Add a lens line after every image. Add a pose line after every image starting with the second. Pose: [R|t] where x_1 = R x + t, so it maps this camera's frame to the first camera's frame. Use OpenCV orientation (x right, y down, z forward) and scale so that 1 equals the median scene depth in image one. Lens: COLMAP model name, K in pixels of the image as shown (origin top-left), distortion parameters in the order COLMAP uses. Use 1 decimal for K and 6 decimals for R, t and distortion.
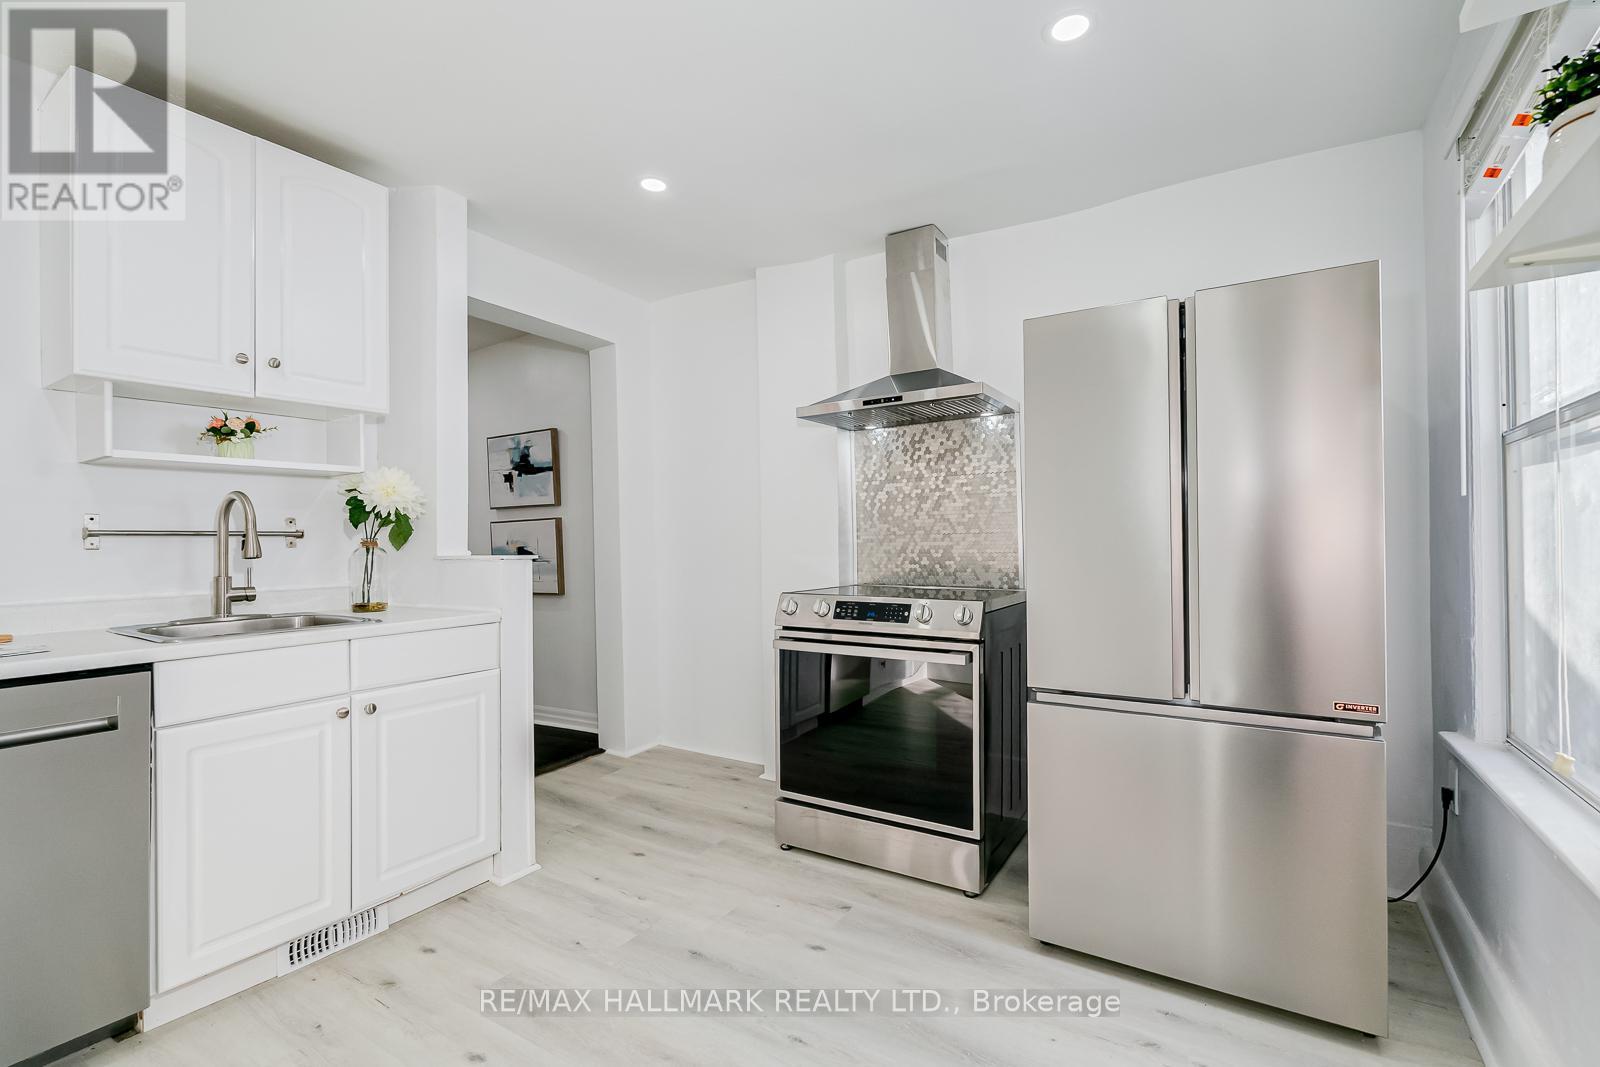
lens RADIAL K [[731.1, 0, 800.0], [0, 731.1, 533.5], [0, 0, 1]] dist [0.001391, 0.000350]
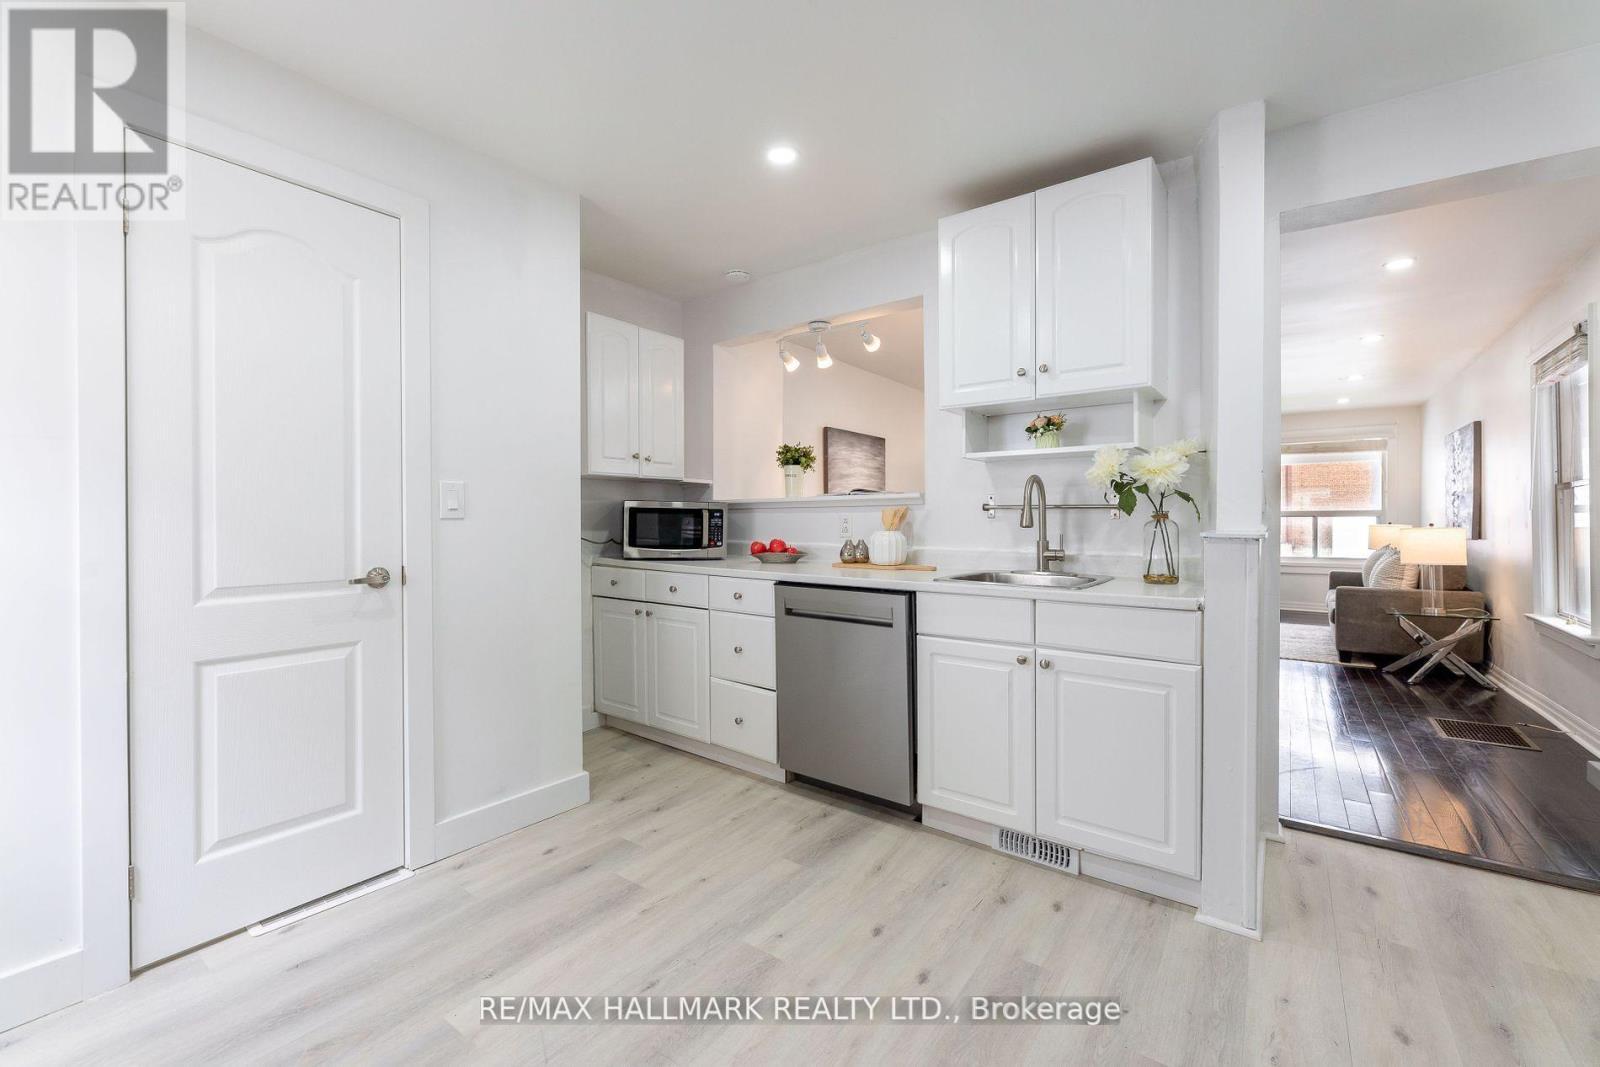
lens RADIAL K [[661.1, 0, 798.2], [0, 661.1, 519.6], [0, 0, 1]] dist [-0.001167, -0.000159]
pose [[-0.064867, 0.016908, -0.997751, 0.417717], [0.010412, 0.999813, 0.016266, -0.001775], [0.997840, -0.009334, -0.065031, 0.650439]]
